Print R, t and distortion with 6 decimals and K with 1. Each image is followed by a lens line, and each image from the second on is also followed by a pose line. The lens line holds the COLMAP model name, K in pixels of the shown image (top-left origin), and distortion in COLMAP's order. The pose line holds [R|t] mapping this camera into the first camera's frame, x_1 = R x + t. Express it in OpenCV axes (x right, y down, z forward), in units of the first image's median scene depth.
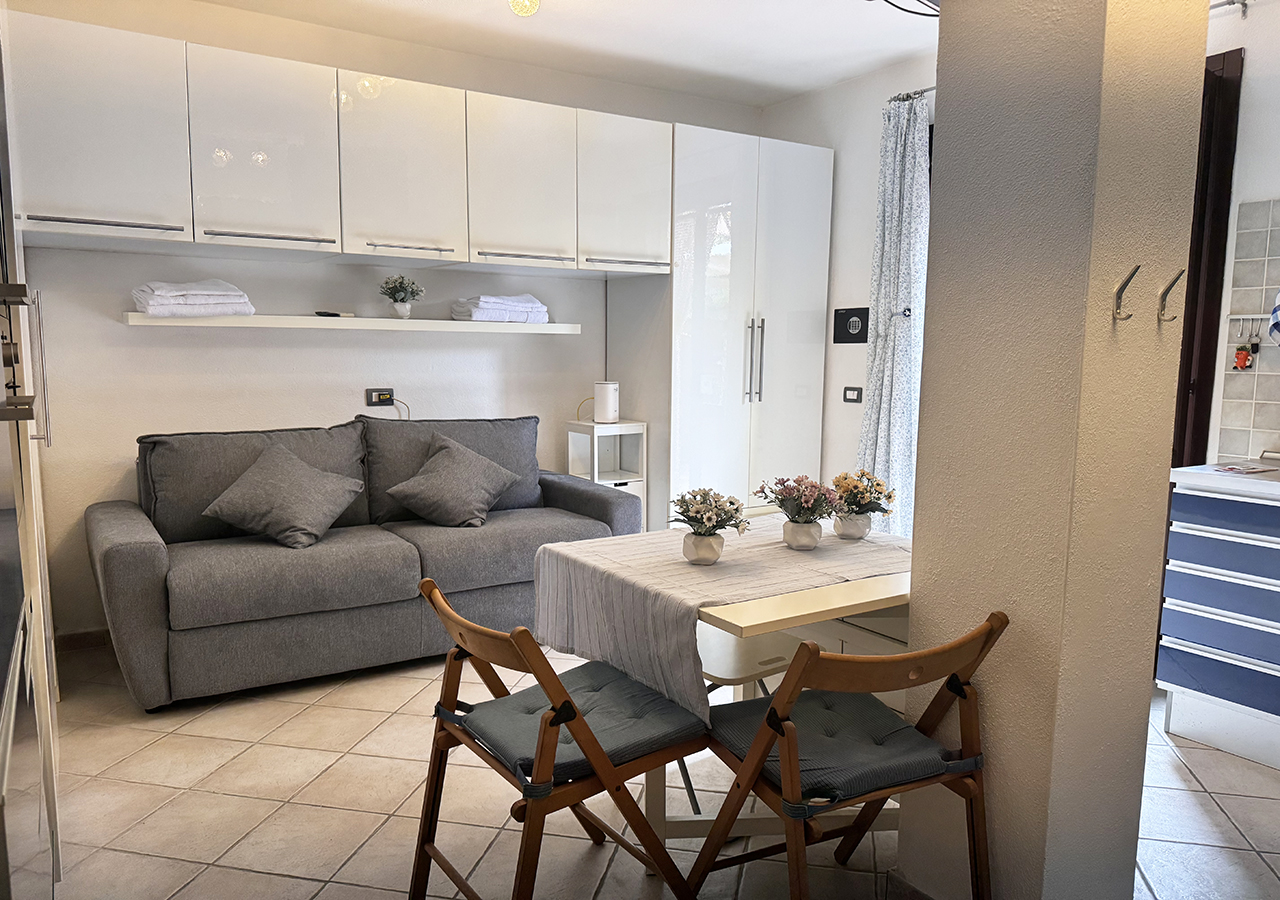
lens RADIAL K [[900.5, 0, 637.9], [0, 900.5, 454.0], [0, 0, 1]] dist [0.006855, 0.002105]
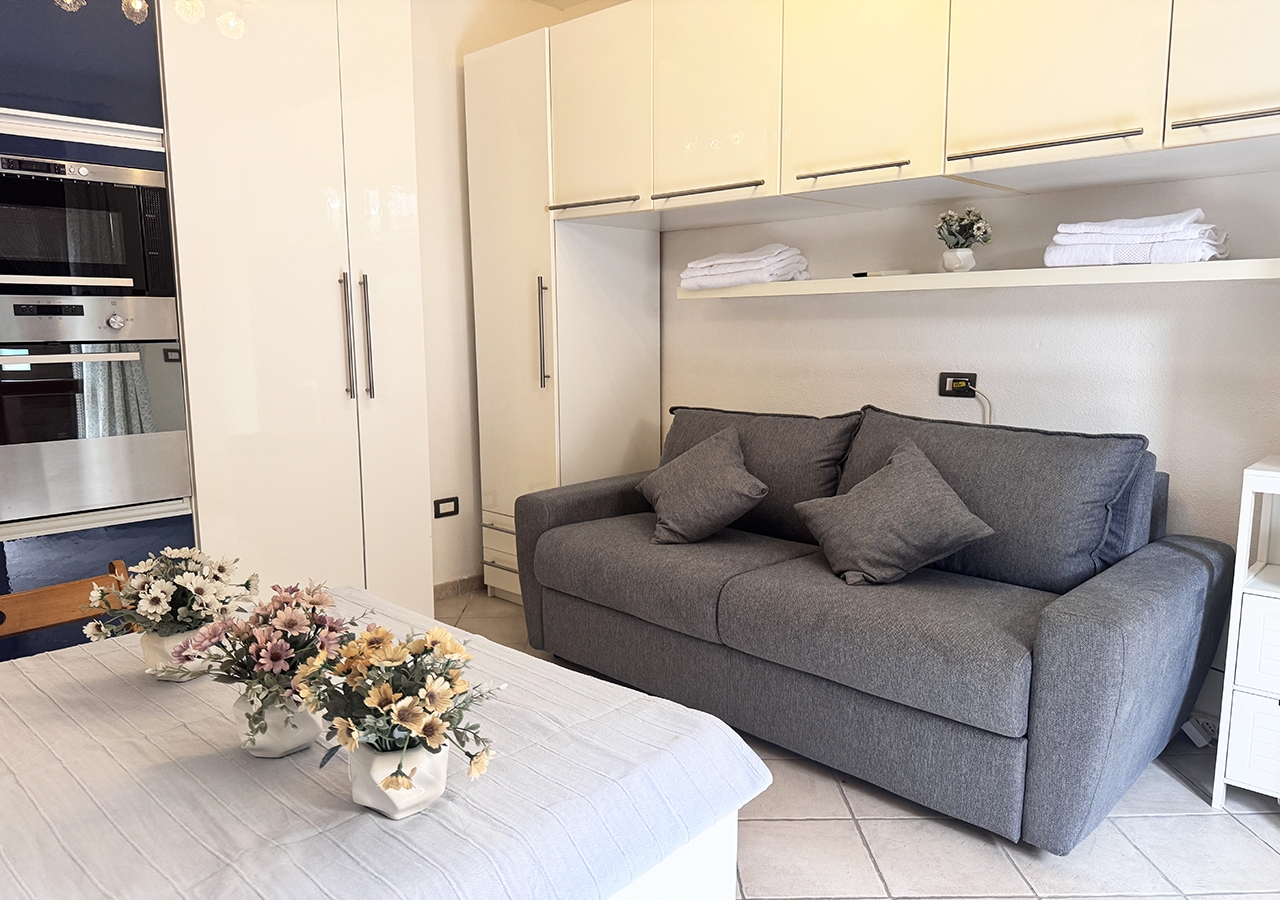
lens RADIAL K [[900.5, 0, 637.7], [0, 900.5, 450.2], [0, 0, 1]] dist [0.006855, 0.002105]
pose [[0.180496, 0.124799, -0.975626, 0.383614], [-0.105416, 0.988659, 0.106963, -0.063644], [0.977910, 0.083540, 0.191605, 0.638820]]
